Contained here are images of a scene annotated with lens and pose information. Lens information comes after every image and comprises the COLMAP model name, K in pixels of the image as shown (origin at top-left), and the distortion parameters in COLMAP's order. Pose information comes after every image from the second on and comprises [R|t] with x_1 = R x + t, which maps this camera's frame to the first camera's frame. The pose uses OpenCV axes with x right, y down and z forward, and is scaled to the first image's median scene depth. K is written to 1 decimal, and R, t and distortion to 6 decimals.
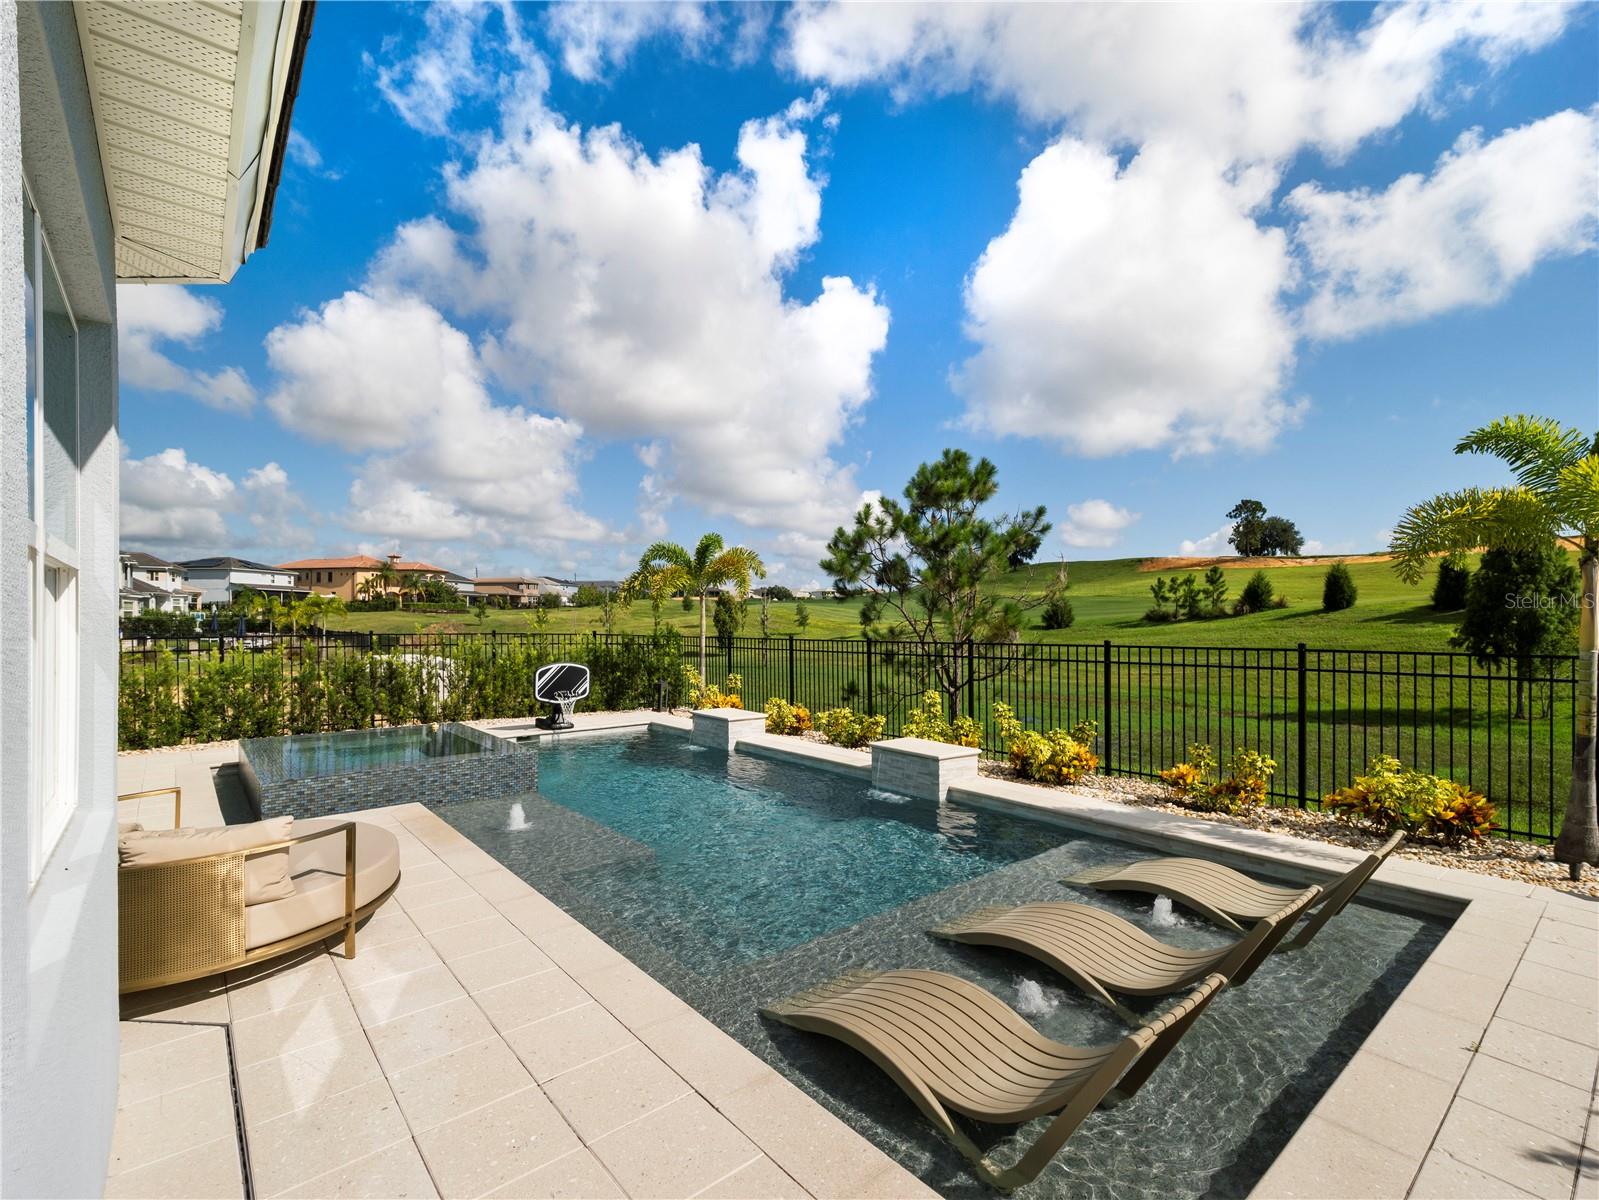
lens RADIAL K [[742.1, 0, 806.6], [0, 742.1, 597.8], [0, 0, 1]] dist [0.019493, -0.000022]
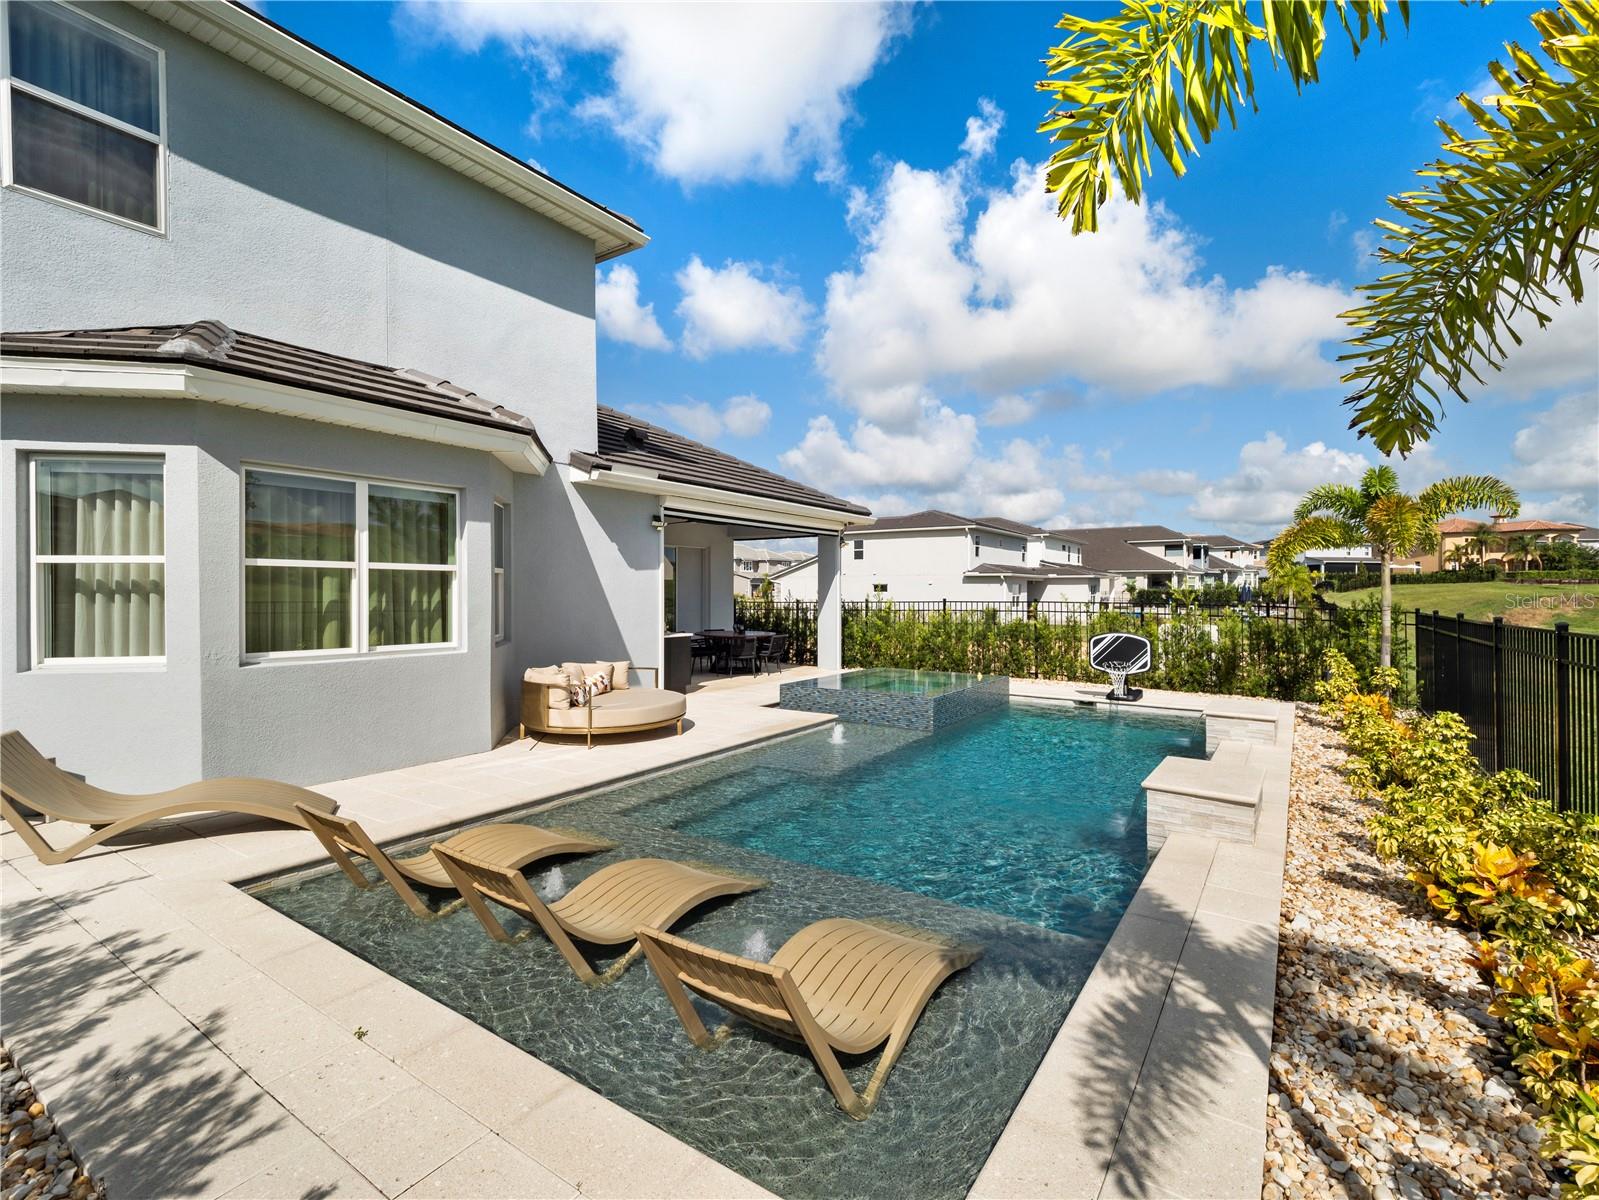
lens RADIAL K [[742.1, 0, 807.3], [0, 742.1, 592.2], [0, 0, 1]] dist [0.019493, -0.000022]
pose [[0.263427, -0.004010, -0.964671, 0.085539], [0.031390, 0.999497, 0.004417, 0.002876], [0.964168, -0.031444, 0.263421, 0.058438]]
